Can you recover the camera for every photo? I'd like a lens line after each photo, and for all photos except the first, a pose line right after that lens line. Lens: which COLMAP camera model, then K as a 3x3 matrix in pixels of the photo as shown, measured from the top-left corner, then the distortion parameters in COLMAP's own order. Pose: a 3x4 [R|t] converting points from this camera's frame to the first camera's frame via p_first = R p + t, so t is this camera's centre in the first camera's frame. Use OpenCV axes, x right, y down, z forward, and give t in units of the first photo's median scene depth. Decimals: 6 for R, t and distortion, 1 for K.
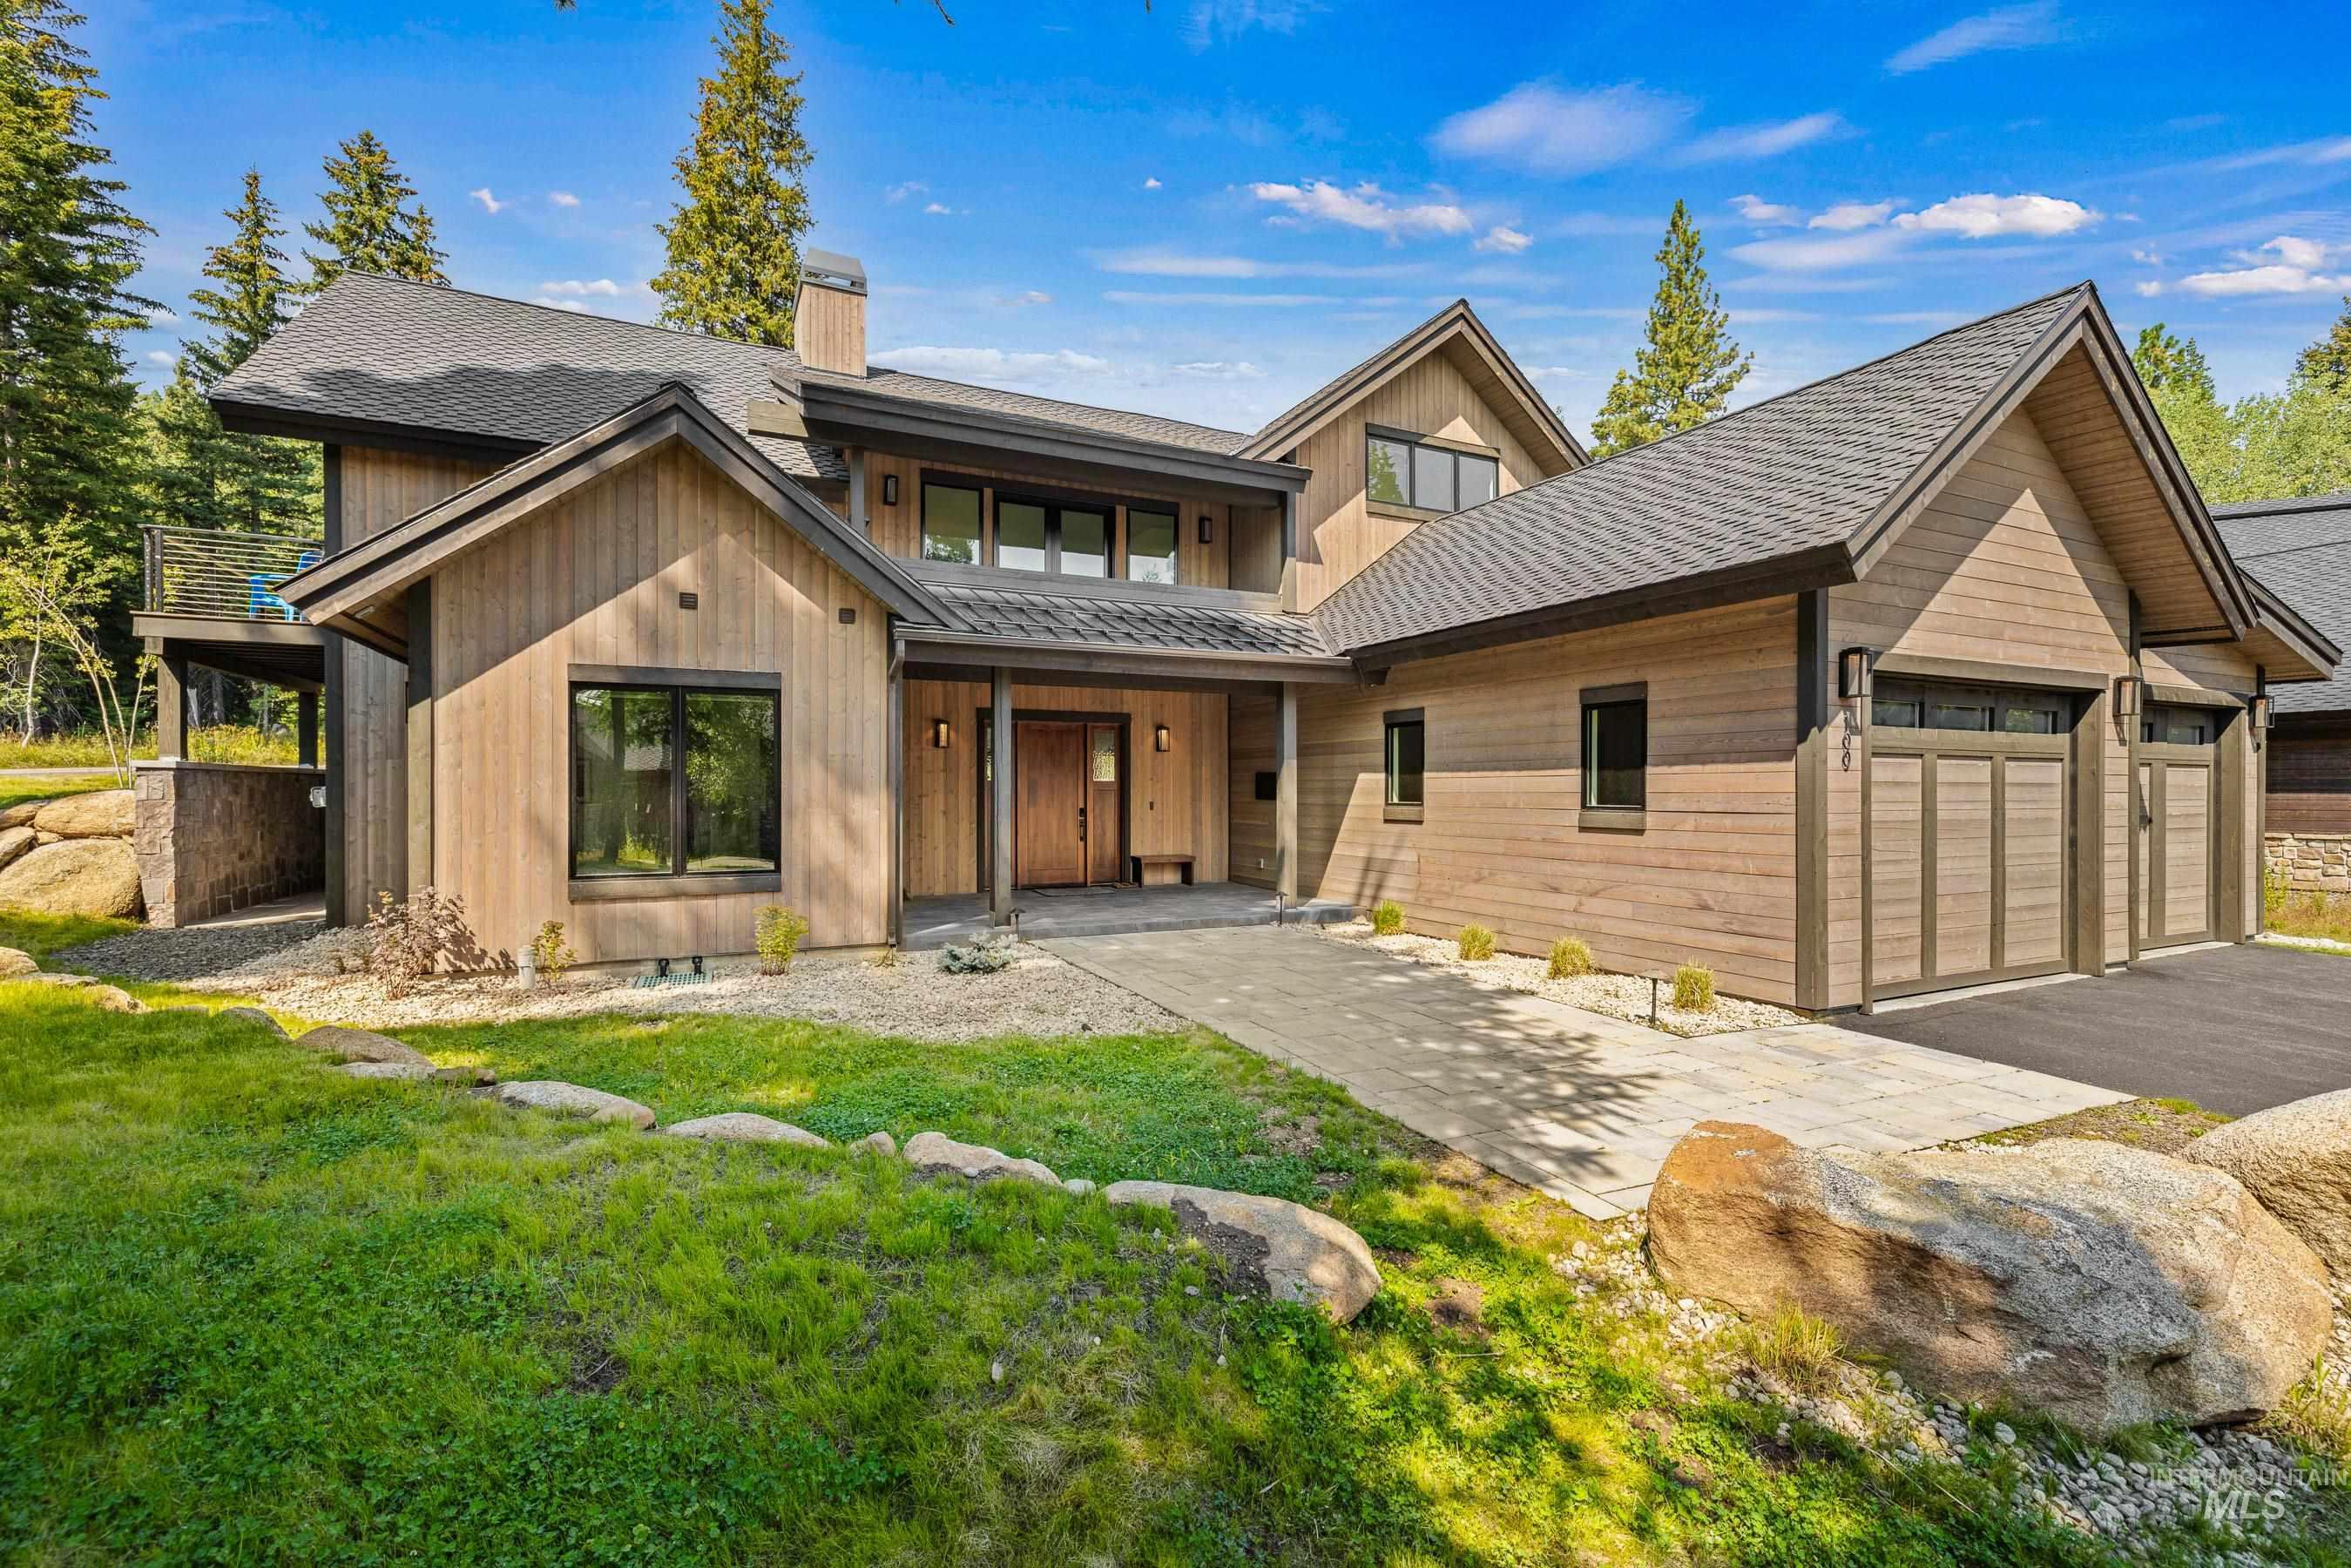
lens RADIAL K [[984.2, 0, 1175.5], [0, 984.2, 784.0], [0, 0, 1]] dist [0.000984, -0.000356]
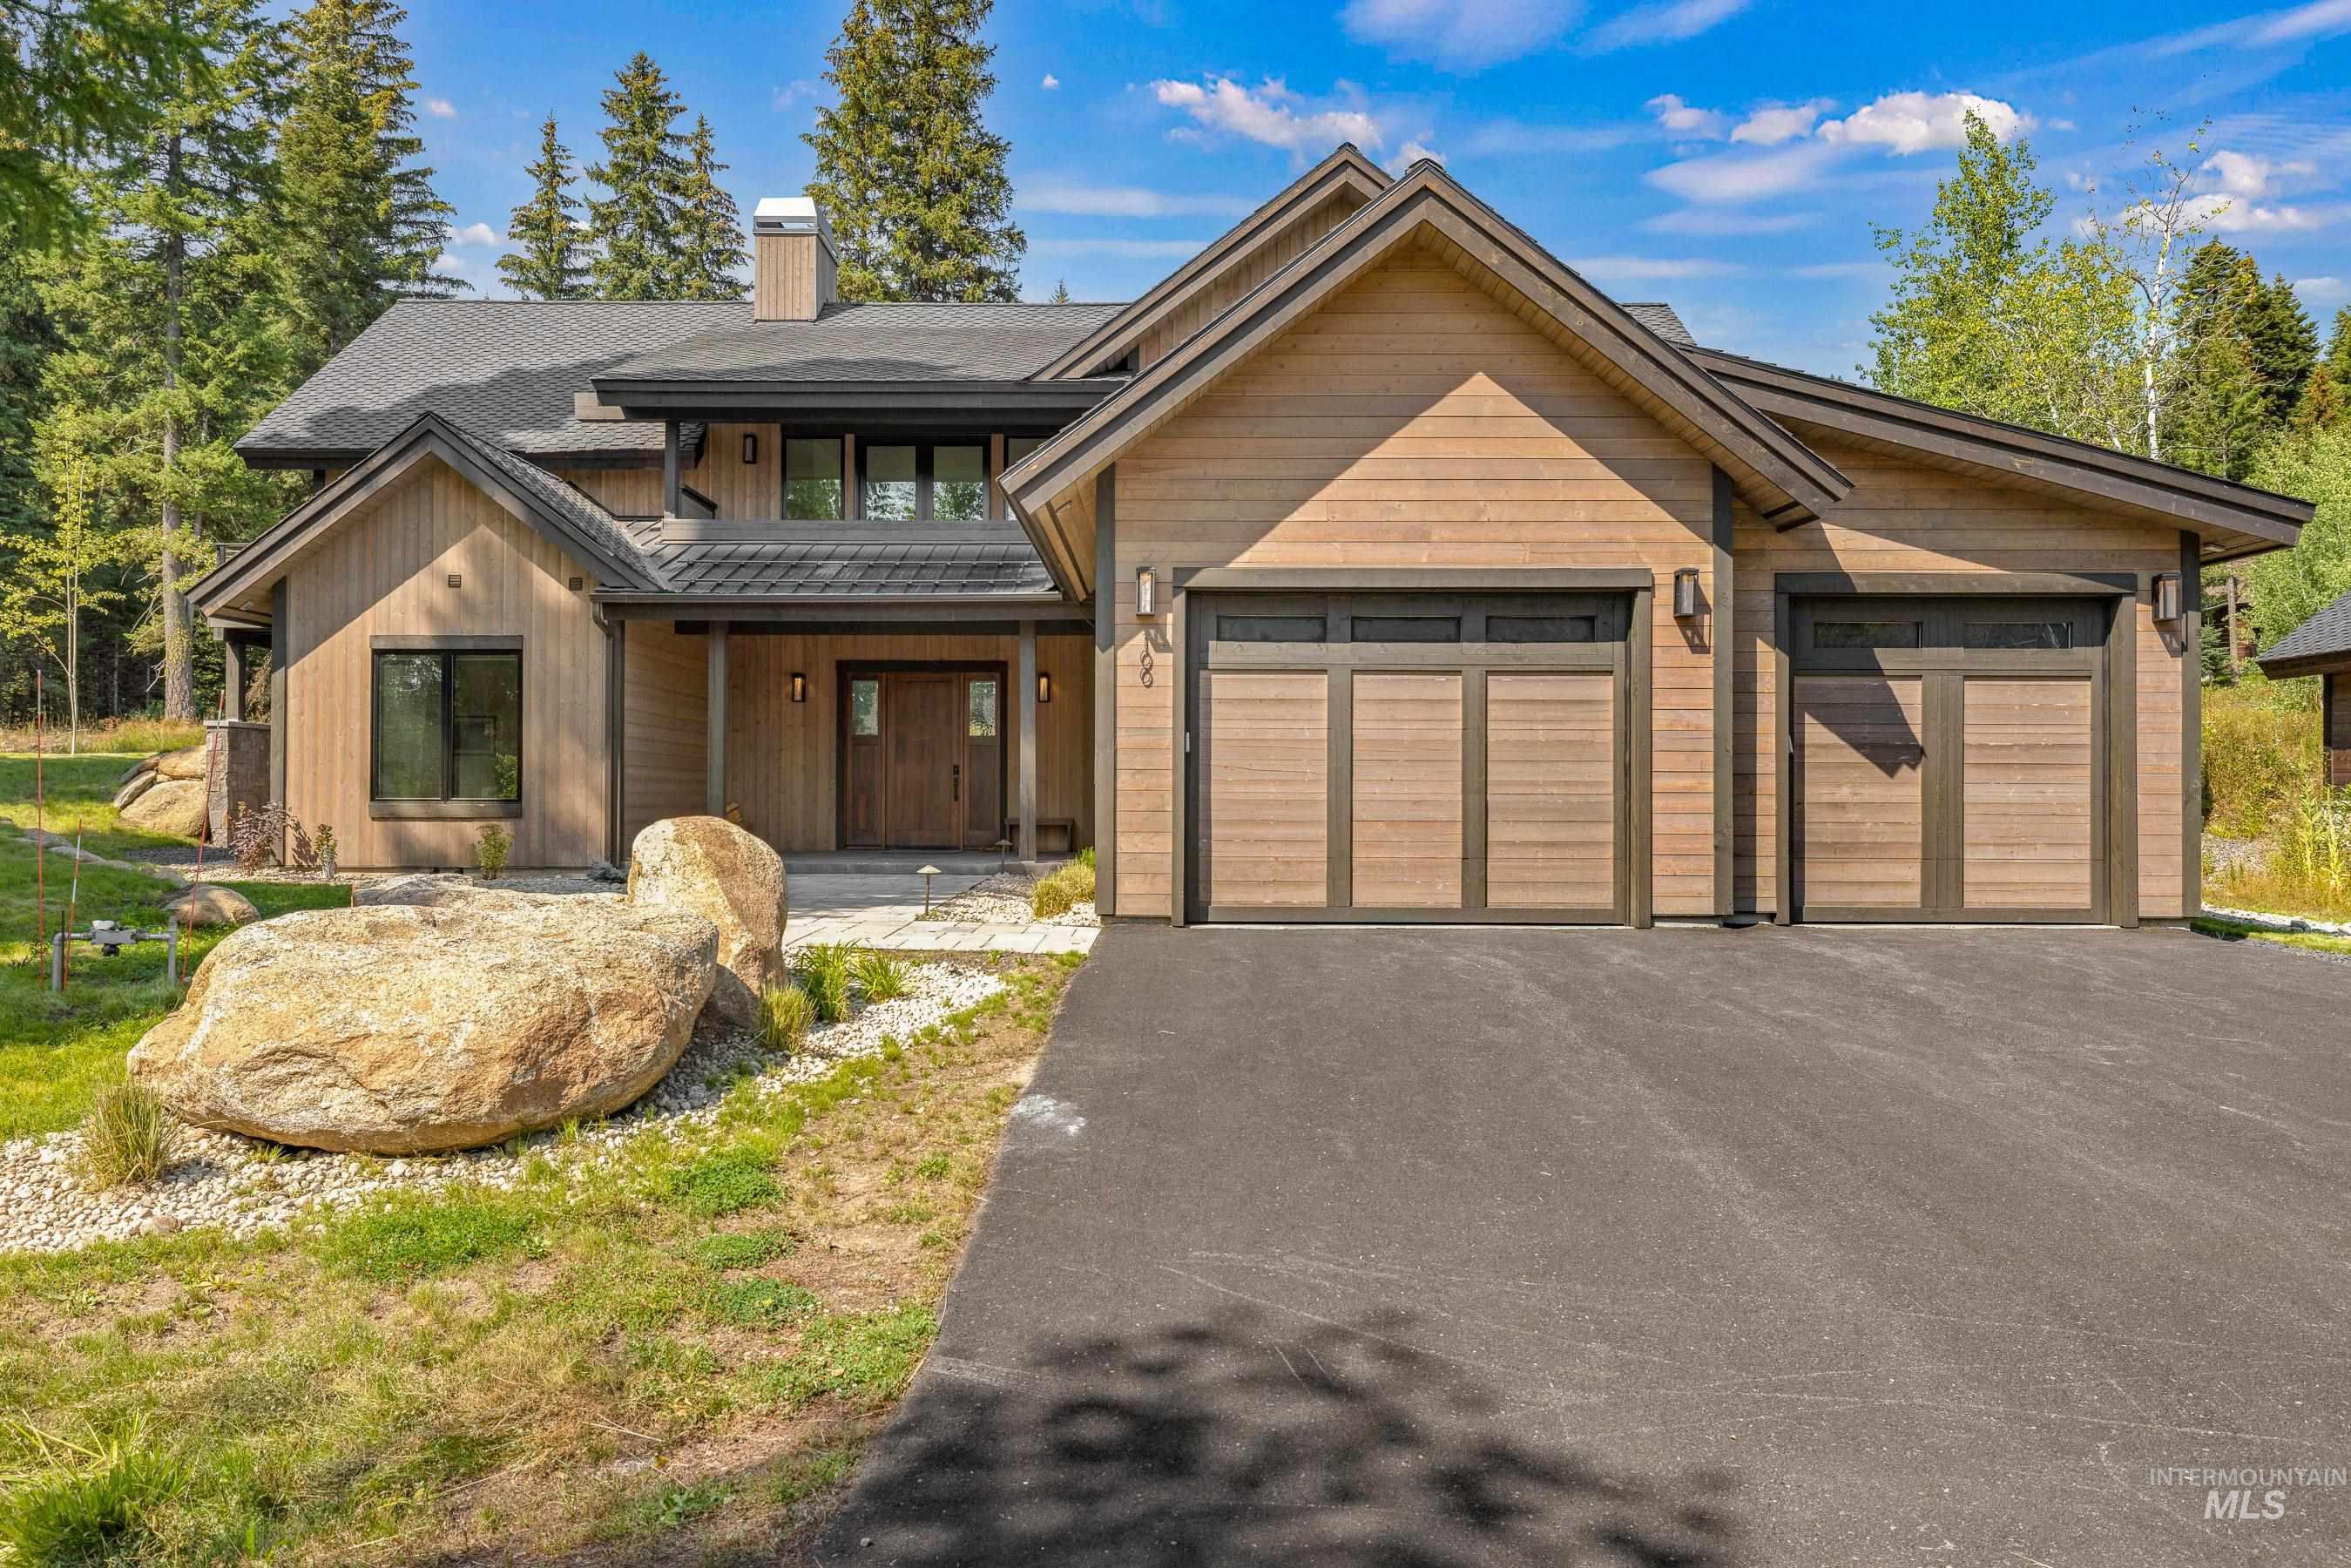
lens RADIAL K [[1541.7, 0, 1175.5], [0, 1541.7, 784.0], [0, 0, 1]] dist [-0.010485, -0.002849]
pose [[0.905878, -0.002166, -0.423533, 0.919990], [0.001443, 0.999997, -0.002028, 0.060575], [0.423536, 0.001226, 0.905878, -0.299156]]
